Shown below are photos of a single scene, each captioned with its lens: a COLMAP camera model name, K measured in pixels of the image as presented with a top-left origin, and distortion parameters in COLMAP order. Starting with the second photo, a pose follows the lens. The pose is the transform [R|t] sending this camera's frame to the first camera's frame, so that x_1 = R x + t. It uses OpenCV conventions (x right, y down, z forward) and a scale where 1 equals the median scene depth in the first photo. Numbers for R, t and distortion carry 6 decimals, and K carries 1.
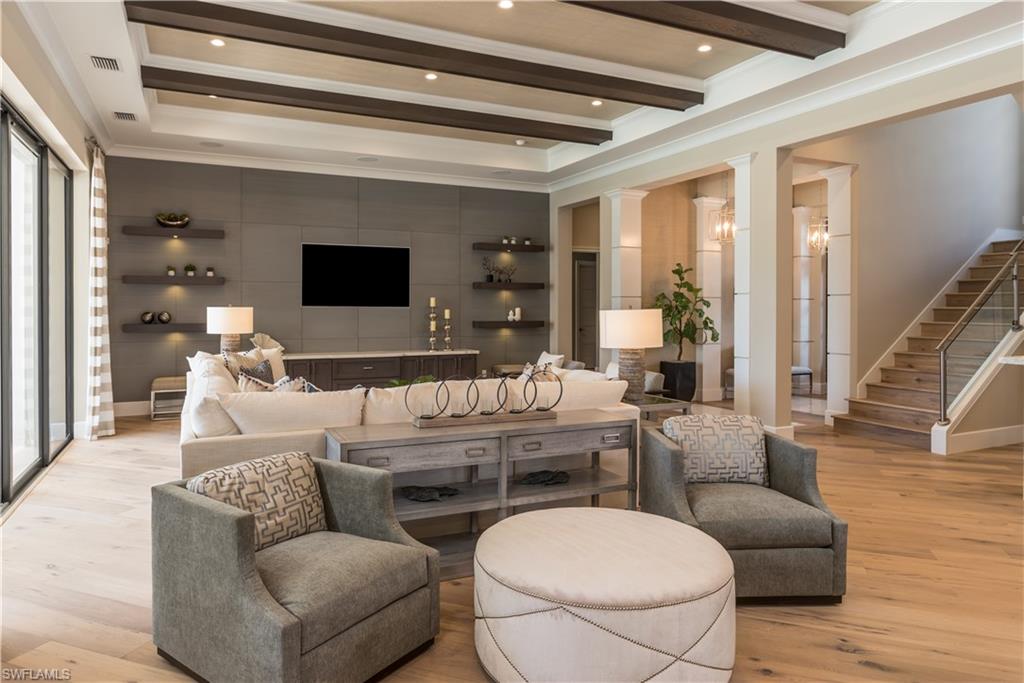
lens RADIAL K [[586.3, 0, 512.0], [0, 586.3, 341.5], [0, 0, 1]] dist [0.000542, 0.000108]
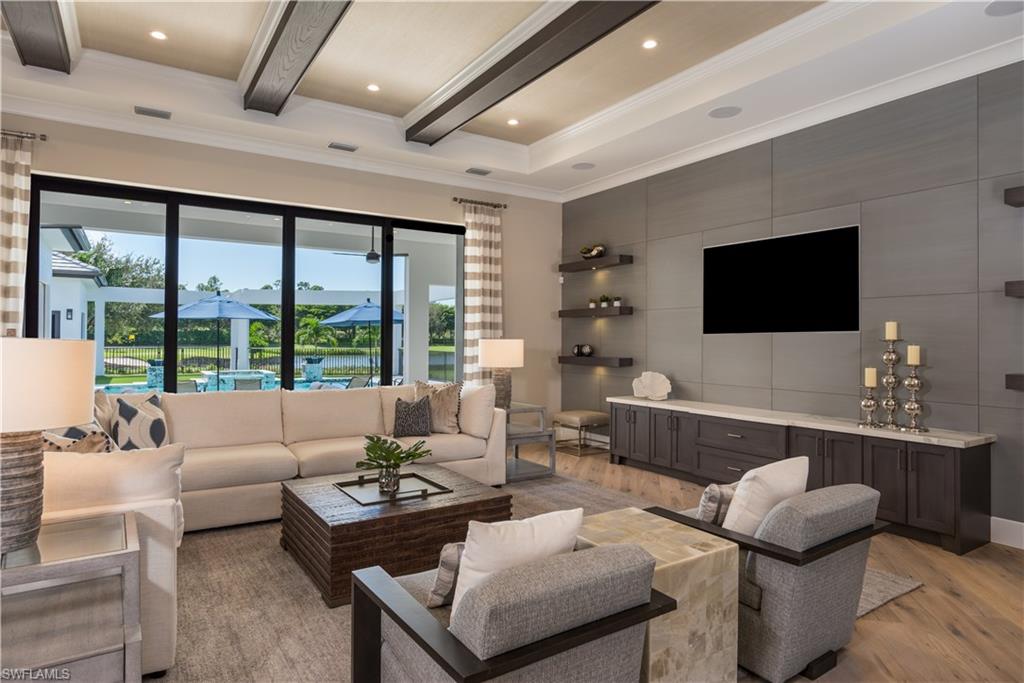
lens RADIAL K [[586.3, 0, 512.0], [0, 586.3, 341.5], [0, 0, 1]] dist [0.000542, 0.000108]
pose [[0.174048, 0.003994, -0.984729, 0.353427], [-0.053073, 0.998576, -0.005330, -0.043149], [0.983306, 0.053191, 0.174012, 0.679709]]
